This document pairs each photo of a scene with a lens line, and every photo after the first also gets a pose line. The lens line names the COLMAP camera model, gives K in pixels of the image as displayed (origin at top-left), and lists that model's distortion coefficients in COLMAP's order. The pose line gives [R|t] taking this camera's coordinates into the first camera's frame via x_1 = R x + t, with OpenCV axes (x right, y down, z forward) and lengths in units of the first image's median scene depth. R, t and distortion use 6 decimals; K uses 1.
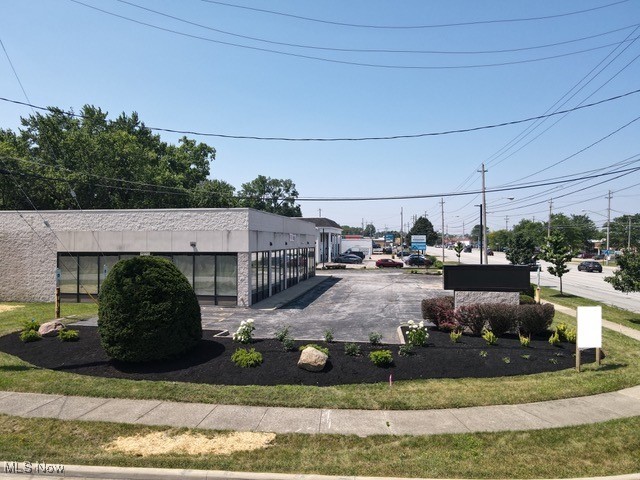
lens RADIAL K [[470.0, 0, 319.9], [0, 470.0, 231.1], [0, 0, 1]] dist [-0.007483, 0.028551]
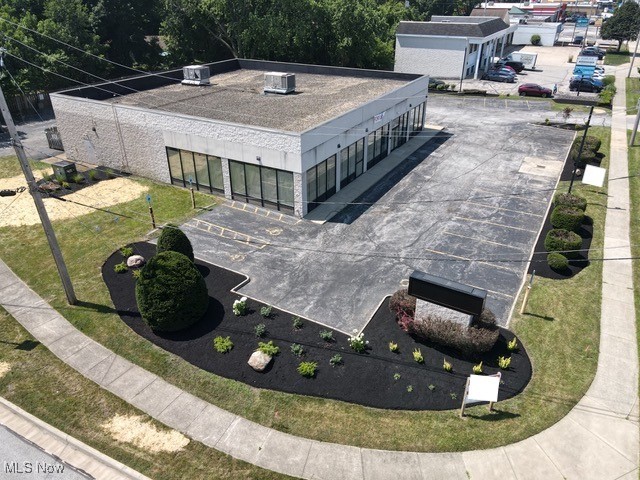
lens RADIAL K [[470.0, 0, 319.9], [0, 470.0, 231.1], [0, 0, 1]] dist [-0.007483, 0.028551]
pose [[0.932067, 0.166256, -0.321886, 0.414502], [0.008122, 0.878672, 0.477357, -0.563578], [0.362195, -0.447543, 0.817631, 0.066480]]
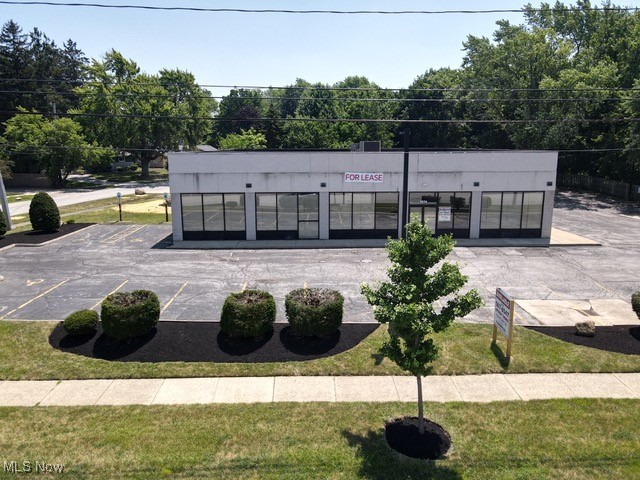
lens RADIAL K [[470.0, 0, 319.9], [0, 470.0, 231.1], [0, 0, 1]] dist [-0.007483, 0.028551]
pose [[0.181552, 0.173670, -0.967924, 1.595919], [0.014391, 0.983707, 0.179201, -0.063658], [0.983276, -0.046464, 0.176095, 1.867263]]
